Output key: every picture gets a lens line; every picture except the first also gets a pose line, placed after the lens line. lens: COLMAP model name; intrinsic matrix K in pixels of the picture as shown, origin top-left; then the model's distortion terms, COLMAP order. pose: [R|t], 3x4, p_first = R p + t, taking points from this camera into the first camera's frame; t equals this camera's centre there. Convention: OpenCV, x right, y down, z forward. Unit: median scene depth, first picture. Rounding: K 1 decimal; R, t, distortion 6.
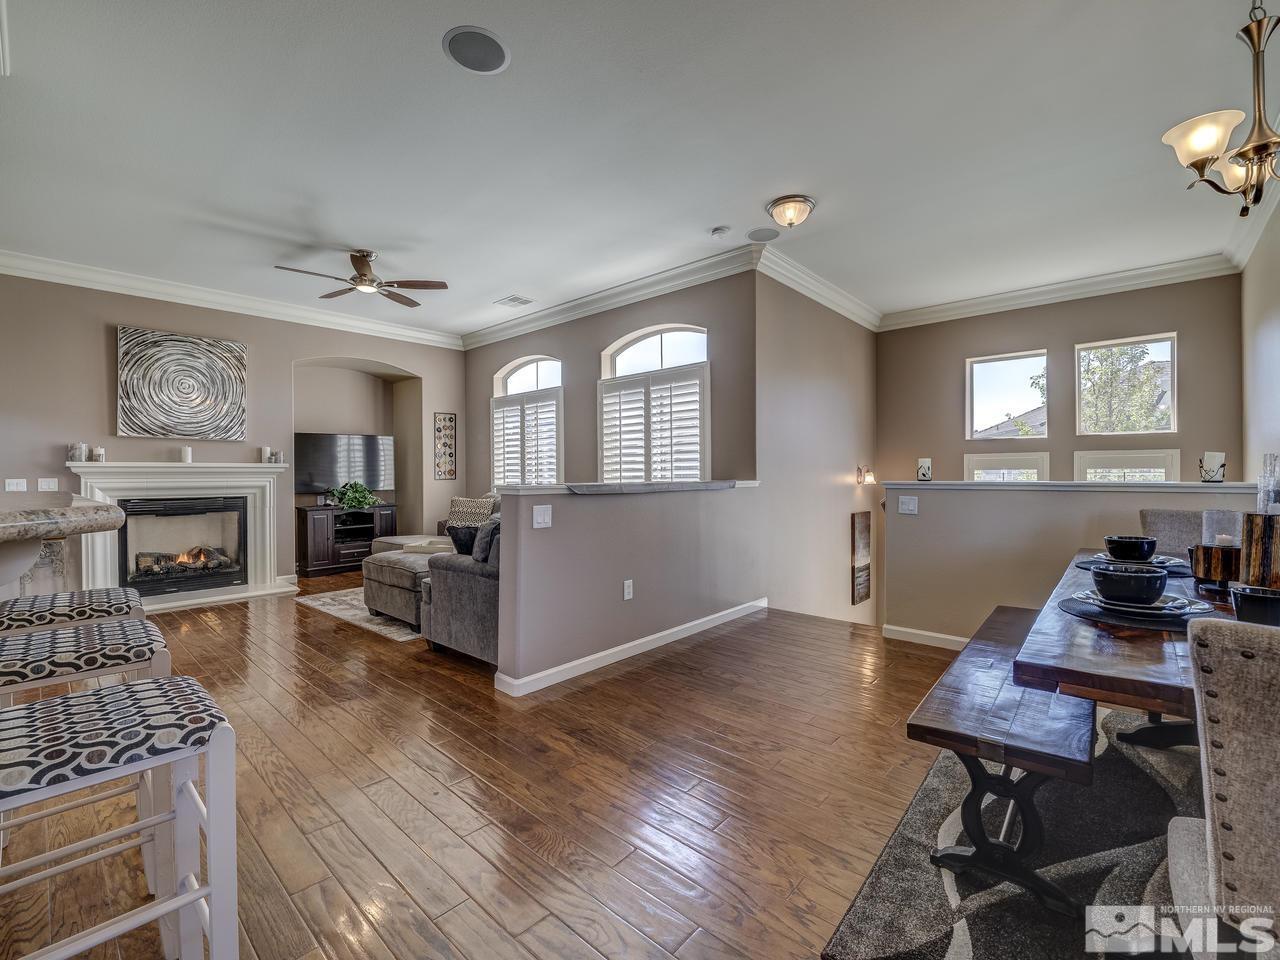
lens RADIAL K [[556.1, 0, 647.0], [0, 556.1, 475.2], [0, 0, 1]] dist [-0.018625, -0.001486]
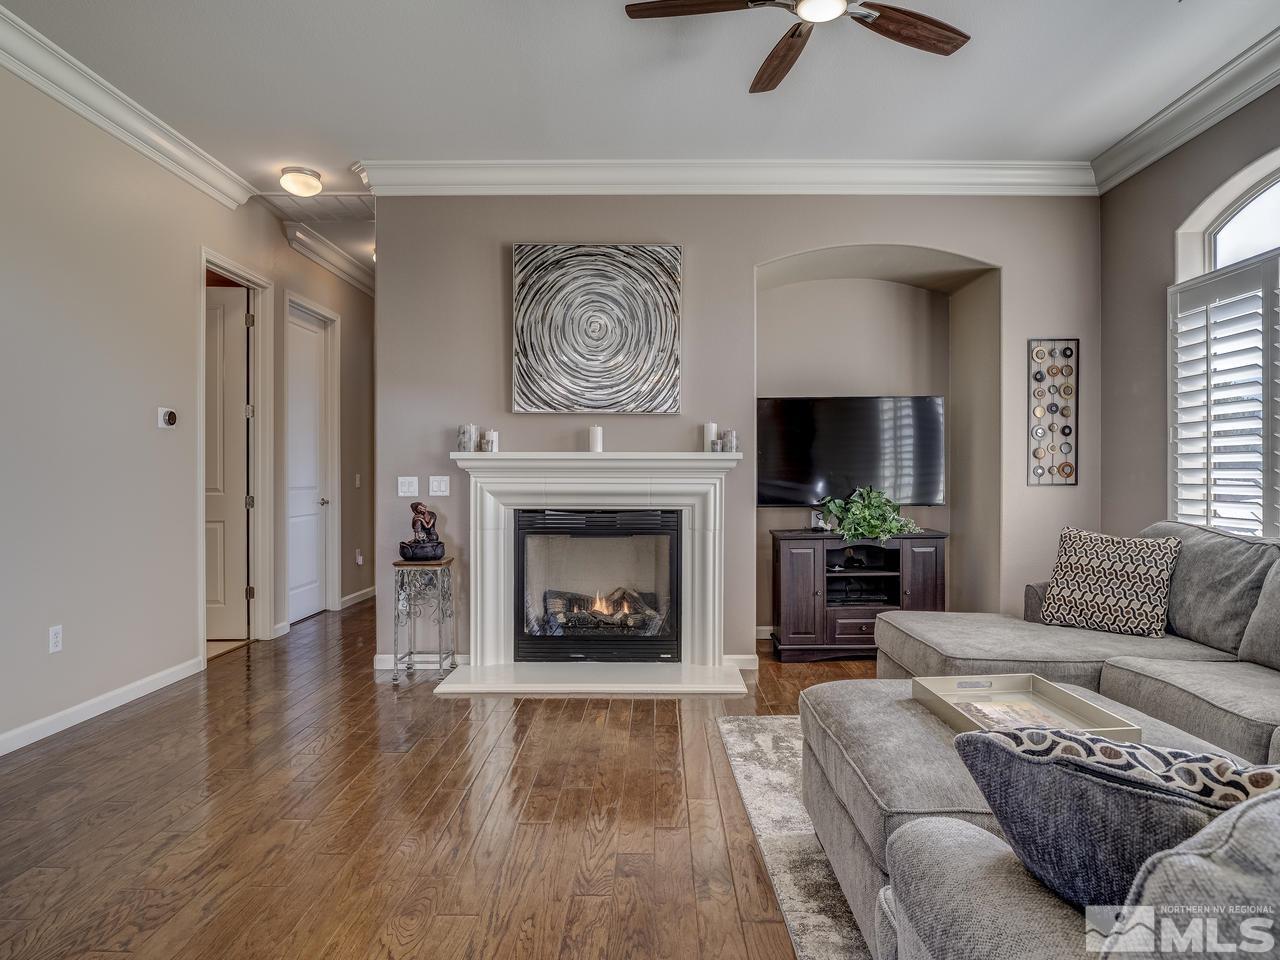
lens RADIAL K [[795.9, 0, 651.9], [0, 795.9, 472.1], [0, 0, 1]] dist [-0.017724, 0.006754]
pose [[0.659983, 0.007935, -0.751238, -0.119926], [-0.006144, 0.999968, 0.005164, -0.005299], [0.751255, 0.001207, 0.660011, 0.420349]]
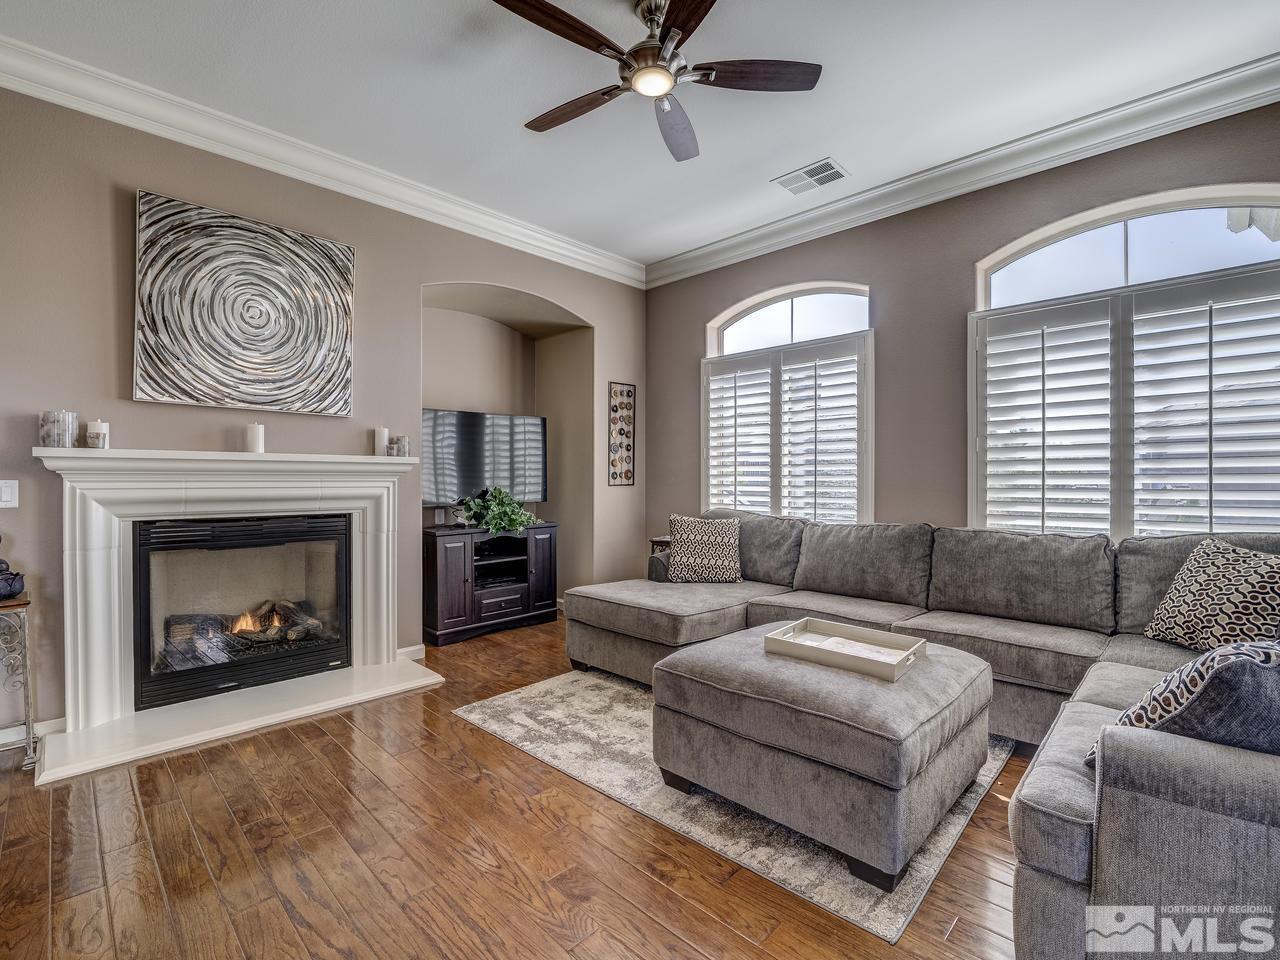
lens RADIAL K [[598.1, 0, 642.7], [0, 598.1, 478.5], [0, 0, 1]] dist [-0.006064, -0.002424]
pose [[0.998424, 0.011822, -0.054856, -0.384083], [-0.011620, 0.999924, 0.004011, -0.004166], [0.054900, -0.003367, 0.998486, 0.389264]]
